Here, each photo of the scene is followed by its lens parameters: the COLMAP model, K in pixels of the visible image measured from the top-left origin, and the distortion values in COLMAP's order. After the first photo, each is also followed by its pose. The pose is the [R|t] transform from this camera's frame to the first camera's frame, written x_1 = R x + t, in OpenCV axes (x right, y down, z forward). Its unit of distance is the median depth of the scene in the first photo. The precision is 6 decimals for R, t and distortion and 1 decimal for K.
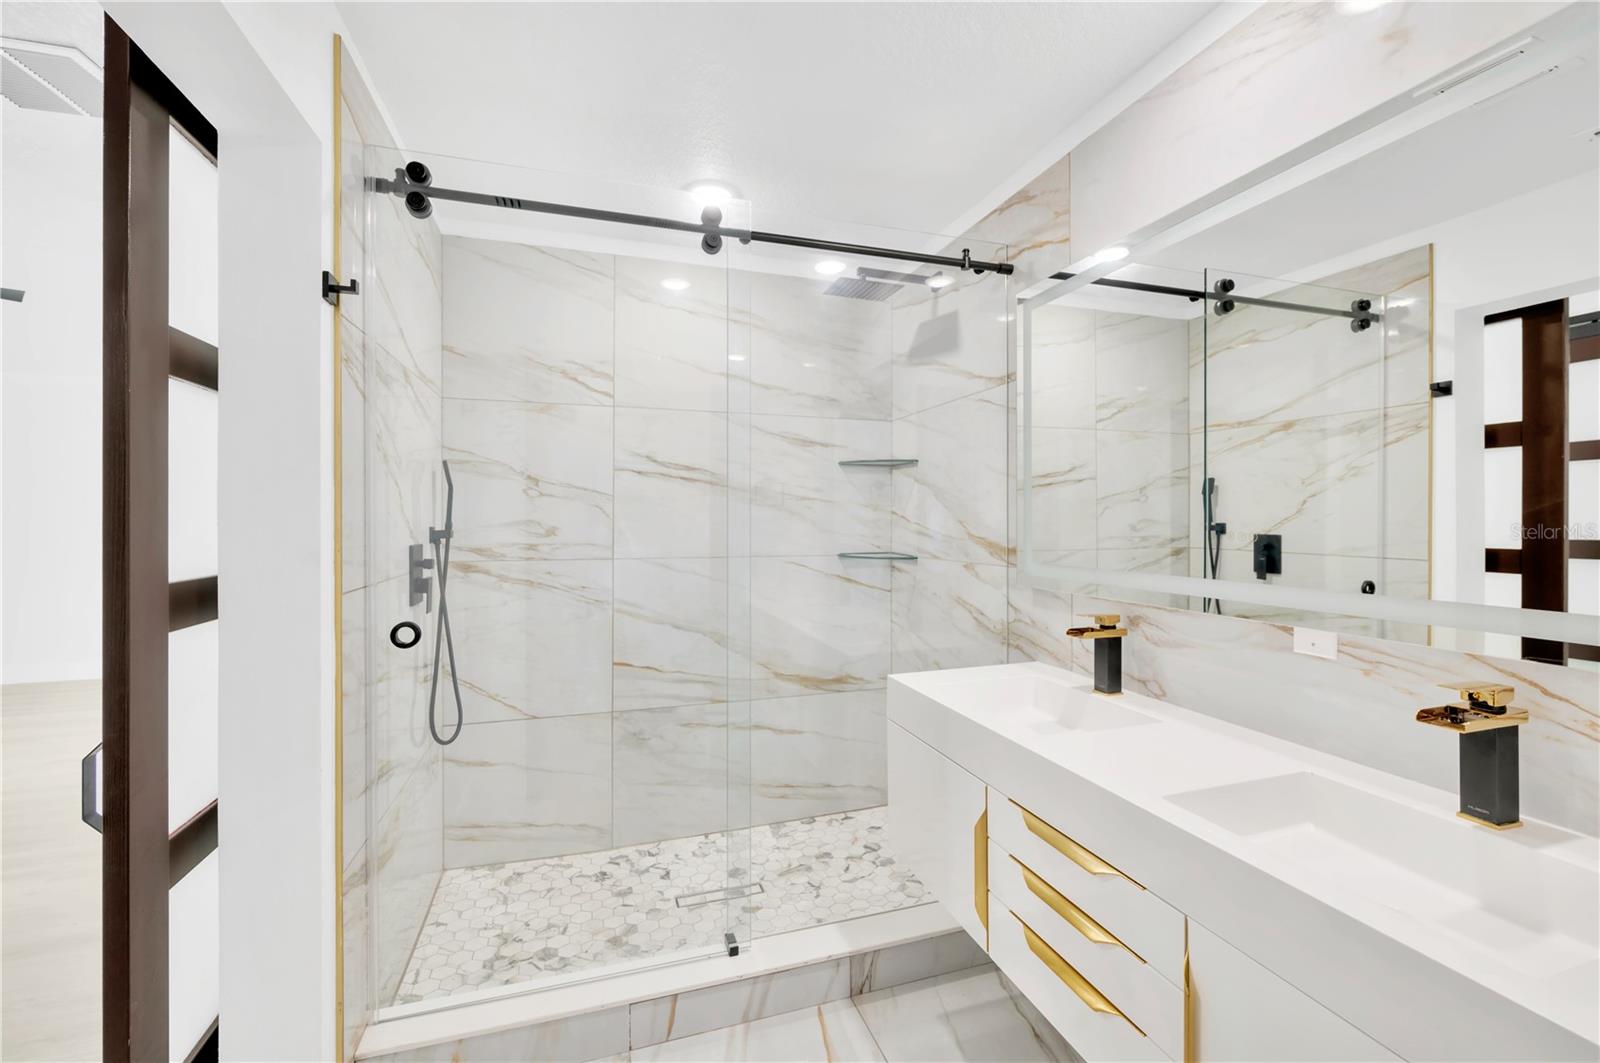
lens RADIAL K [[682.0, 0, 816.9], [0, 682.0, 512.0], [0, 0, 1]] dist [-0.000765, -0.000624]
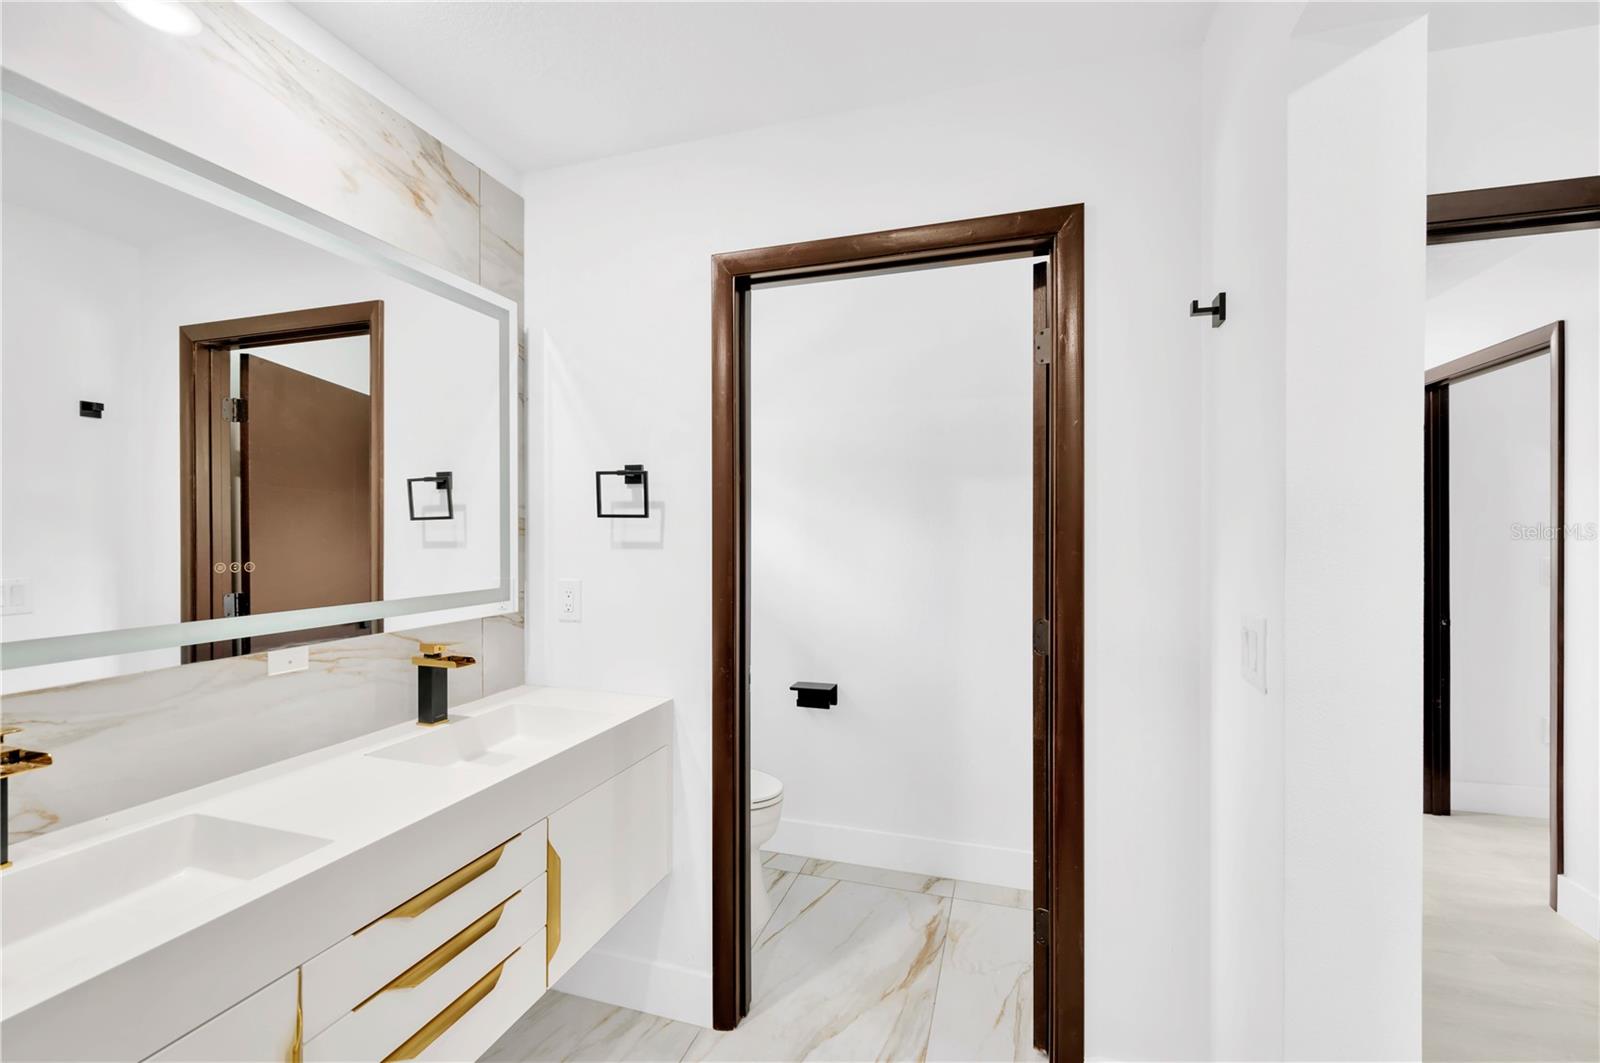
lens RADIAL K [[682.0, 0, 807.2], [0, 682.0, 527.5], [0, 0, 1]] dist [-0.000765, -0.000624]
pose [[-0.811661, 0.017798, 0.583857, -0.291448], [0.005442, 0.999723, -0.022910, 0.005433], [-0.584103, -0.015418, -0.811533, 0.711954]]
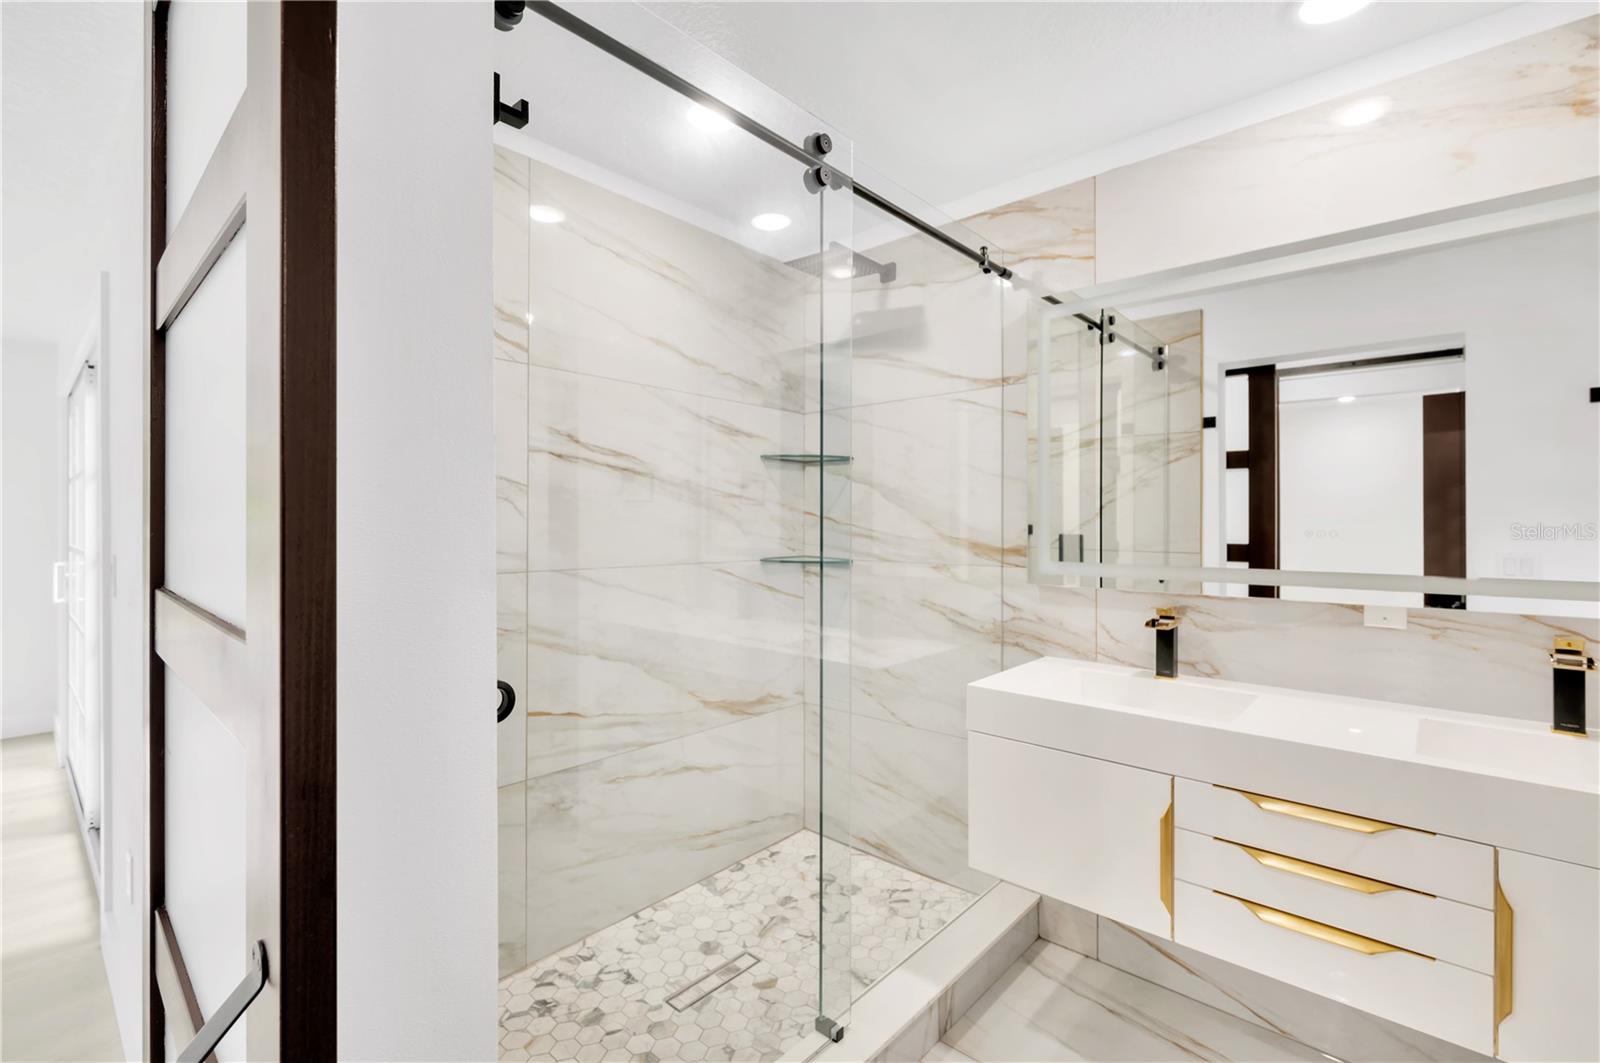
lens RADIAL K [[710.8, 0, 802.3], [0, 710.8, 516.1], [0, 0, 1]] dist [0.000123, 0.000693]
pose [[0.869410, 0.007007, 0.494042, -0.439165], [-0.008212, 0.999966, 0.000269, 0.006150], [-0.494023, -0.004291, 0.869438, 0.196655]]
